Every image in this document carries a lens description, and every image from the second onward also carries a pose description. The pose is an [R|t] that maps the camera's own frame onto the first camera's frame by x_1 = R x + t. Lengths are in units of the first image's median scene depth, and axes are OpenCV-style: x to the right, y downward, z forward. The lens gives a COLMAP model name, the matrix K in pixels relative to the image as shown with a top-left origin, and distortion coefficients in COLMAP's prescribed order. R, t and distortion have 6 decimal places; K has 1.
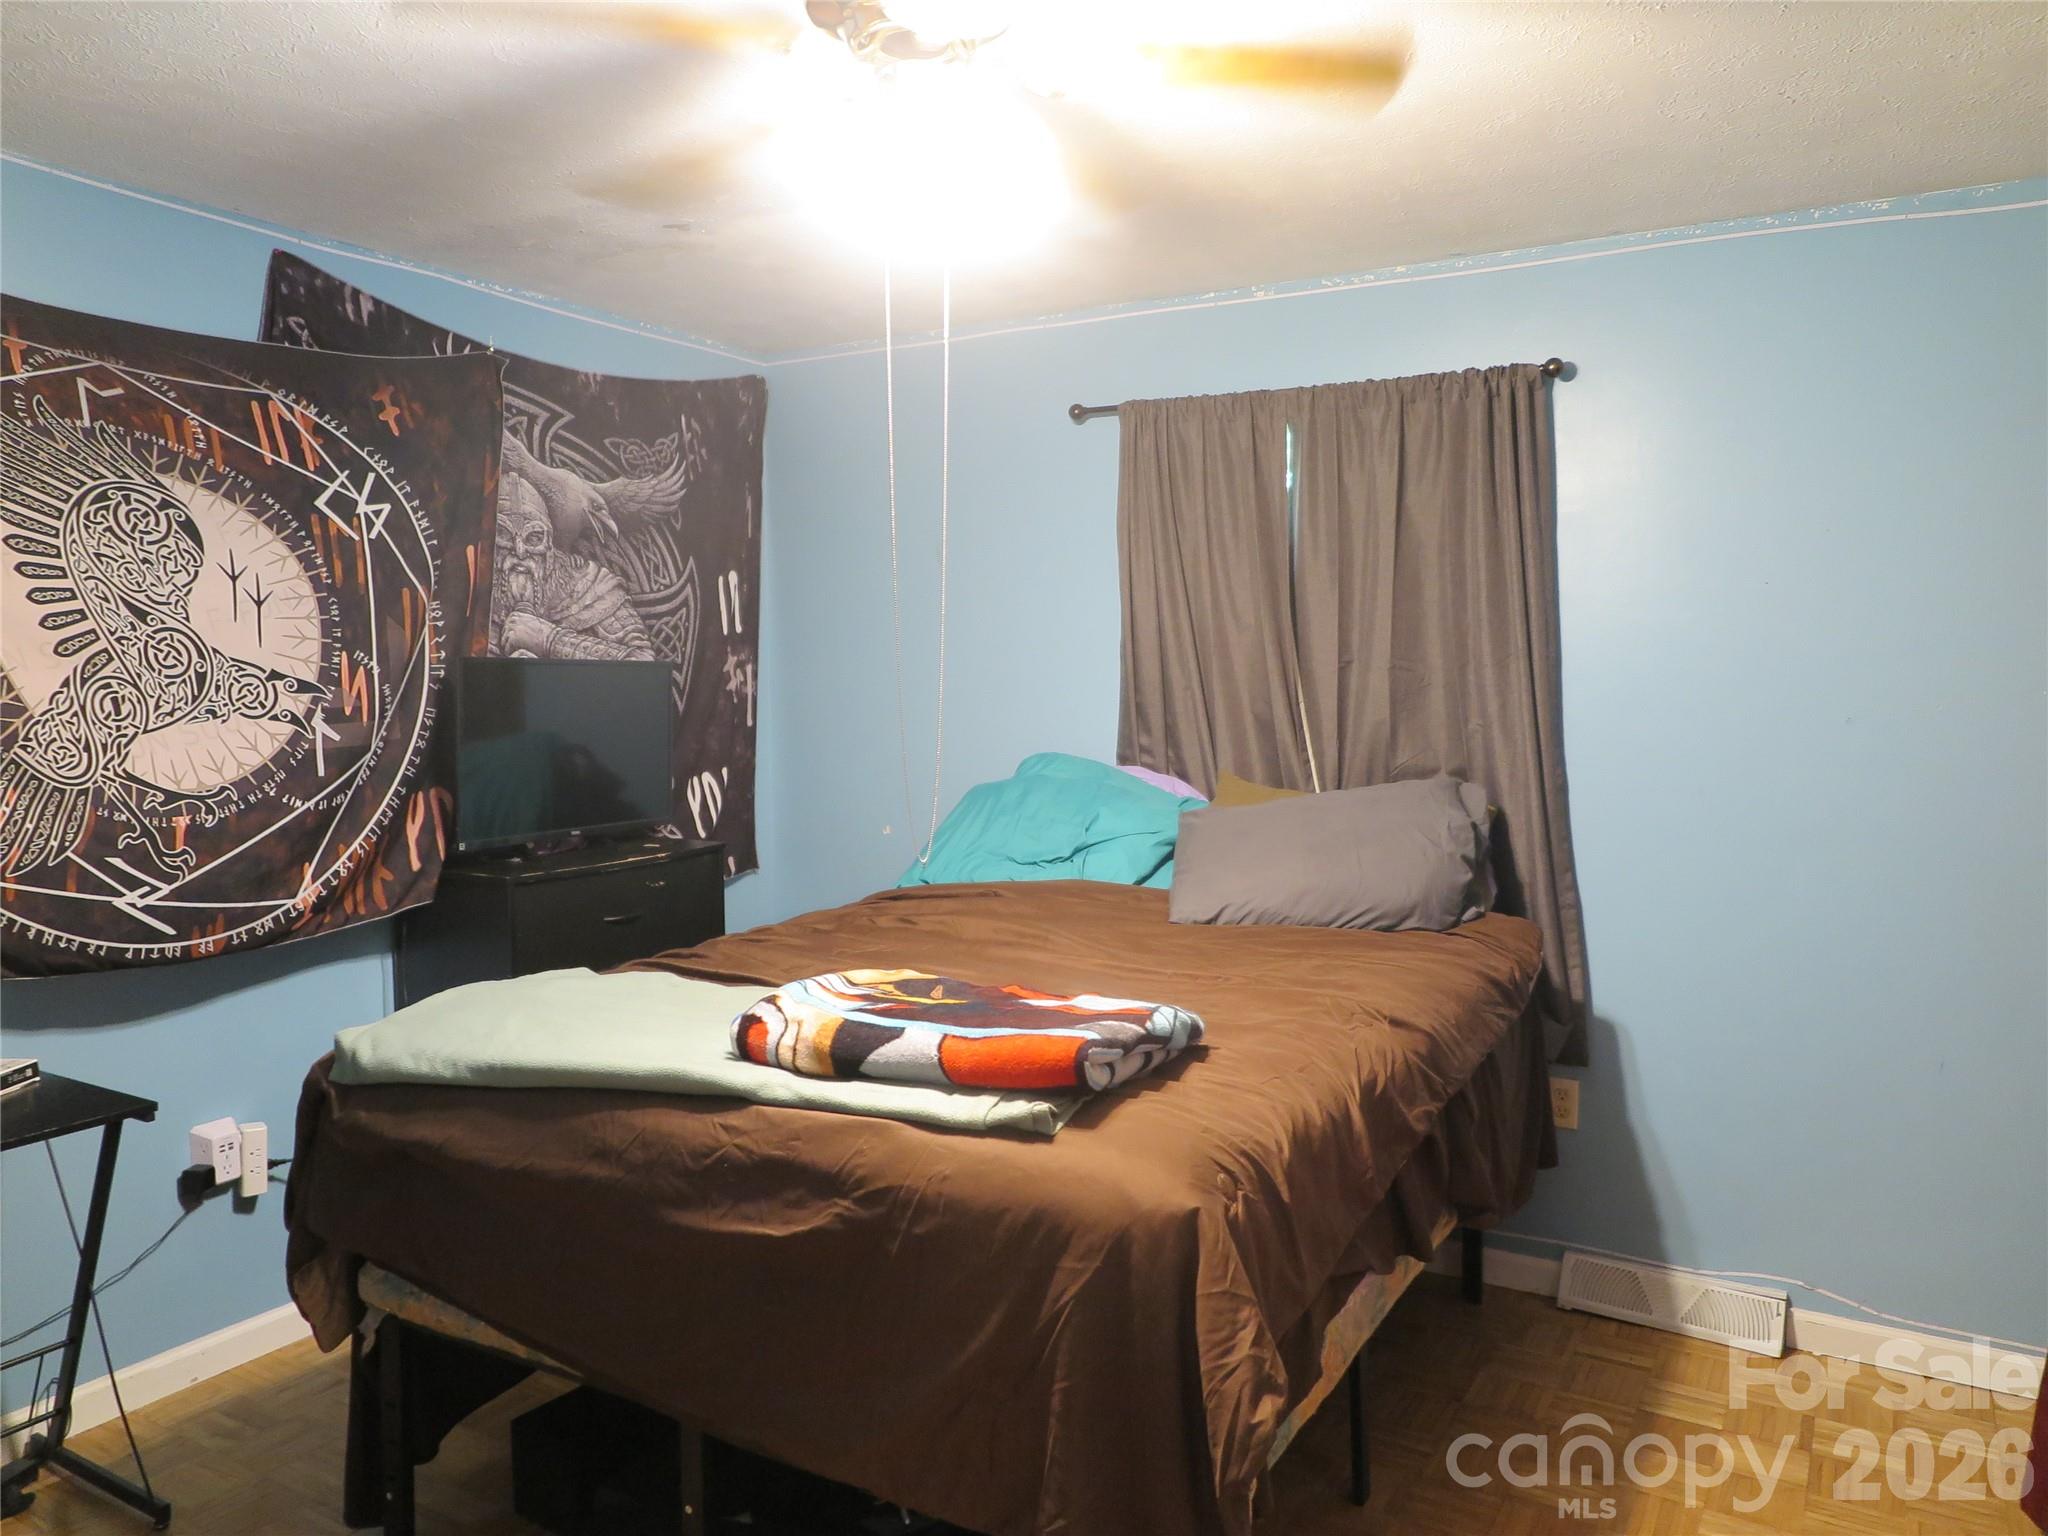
lens RADIAL K [[1478.4, 0, 1032.6], [0, 1478.4, 764.7], [0, 0, 1]] dist [-0.007494, 0.001564]
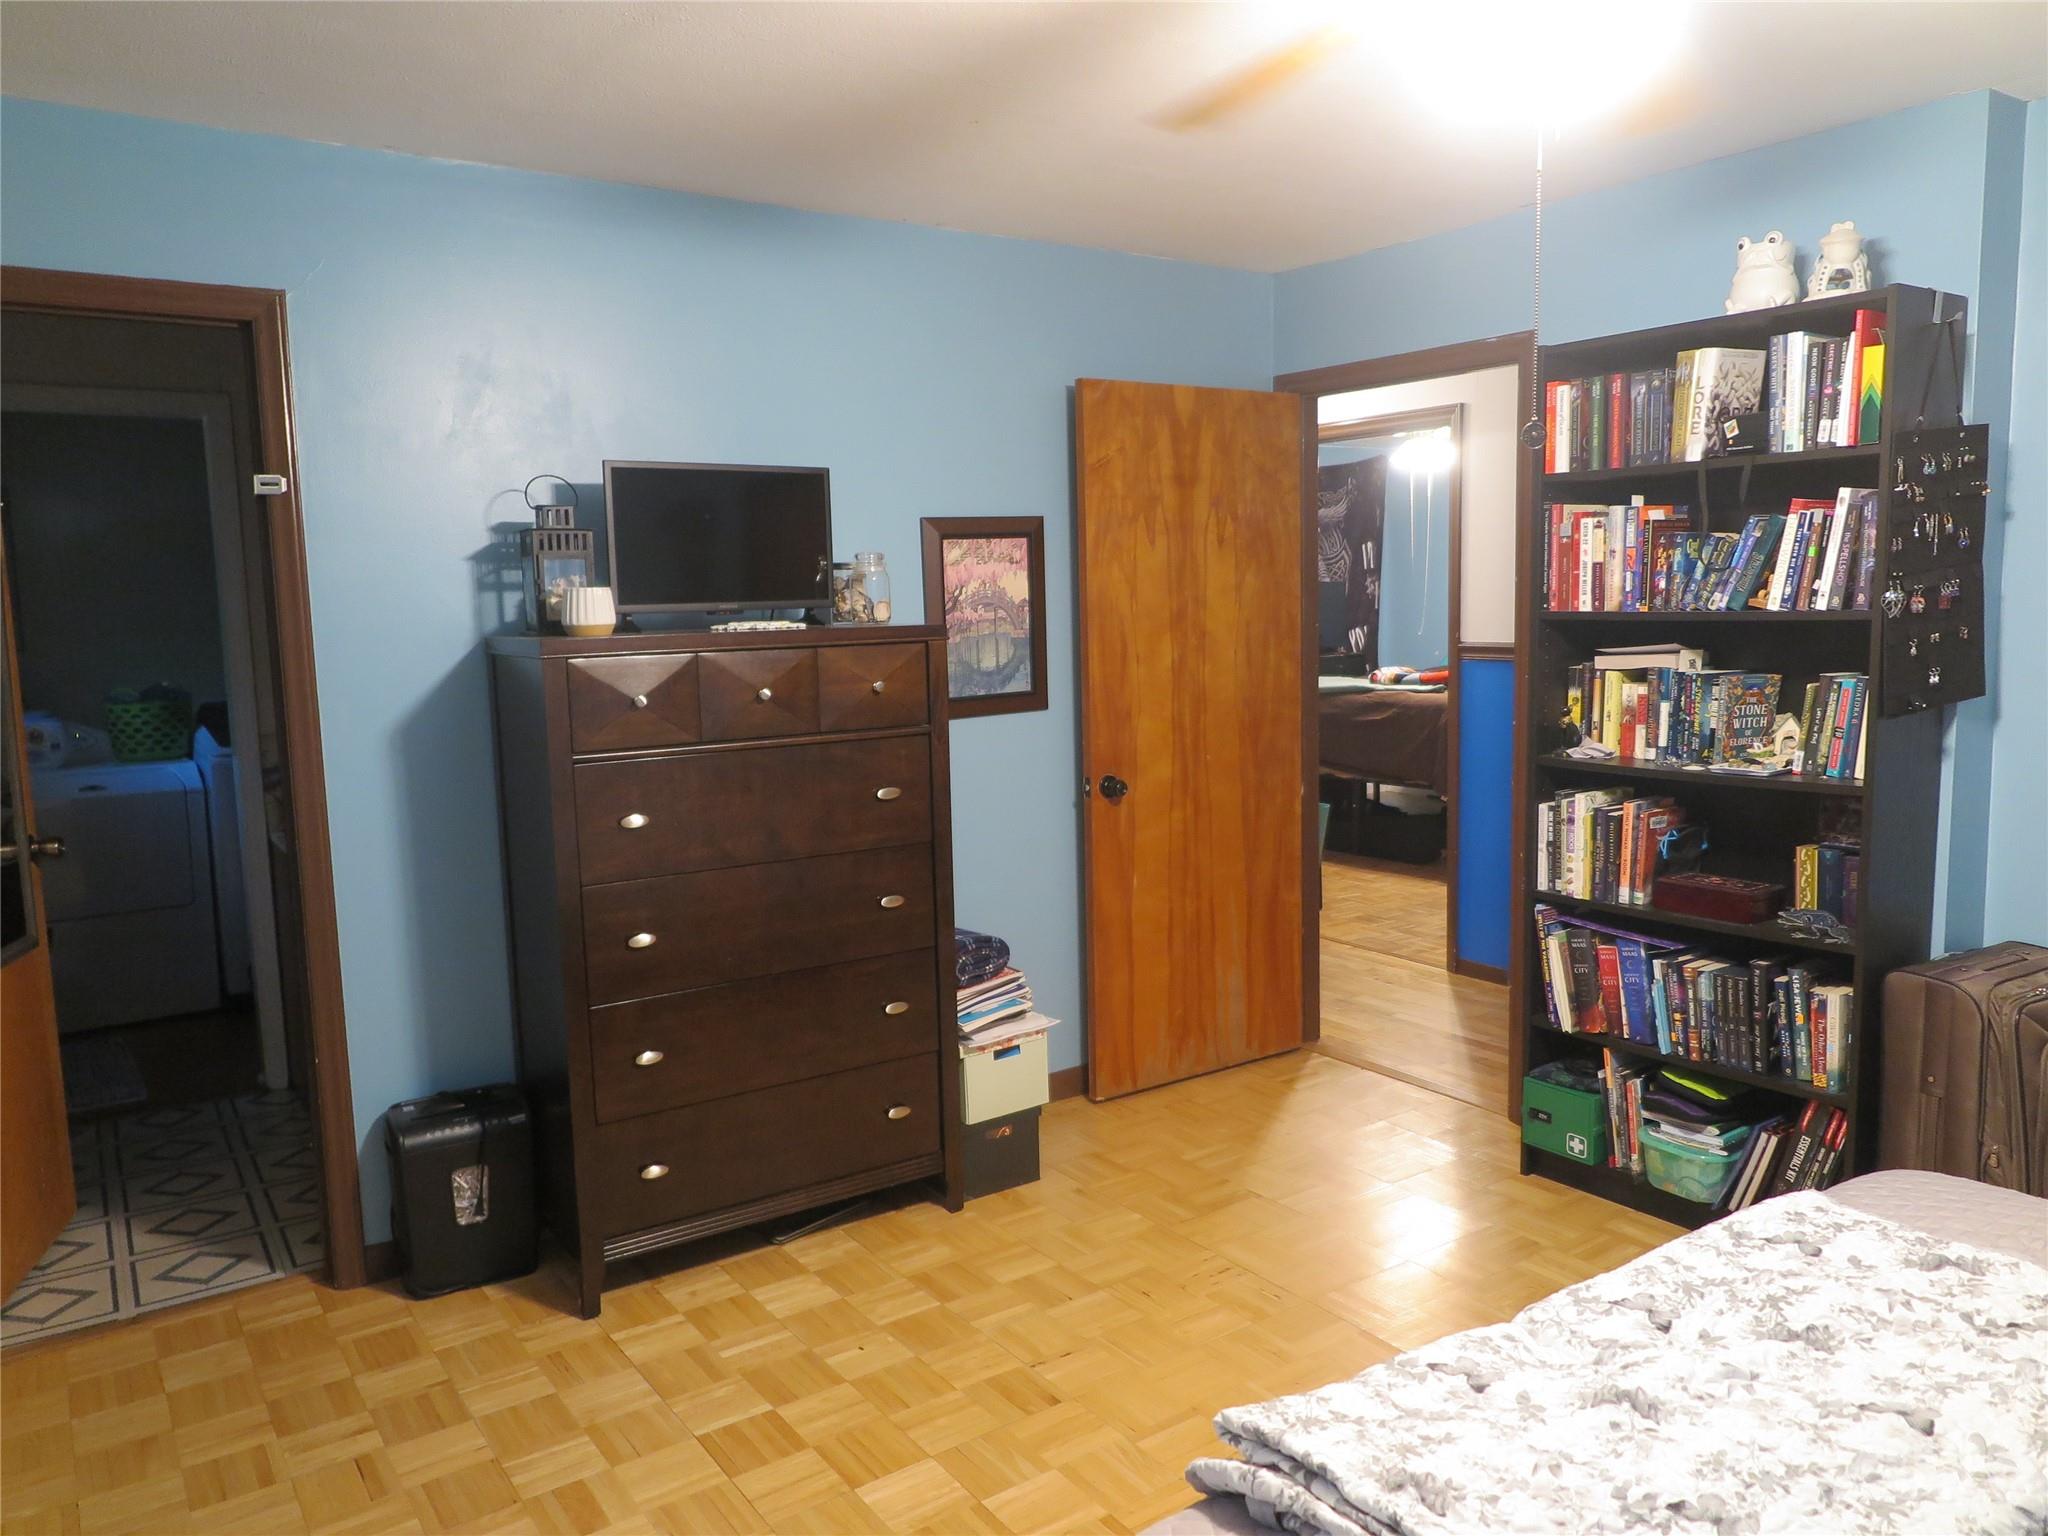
lens RADIAL K [[1477.8, 0, 1021.5], [0, 1477.8, 763.4], [0, 0, 1]] dist [-0.010955, 0.013568]
pose [[0.908651, 0.016929, -0.417212, 0.289881], [0.007148, 0.998401, 0.056081, 0.086747], [0.417494, -0.053940, 0.907077, -1.428808]]
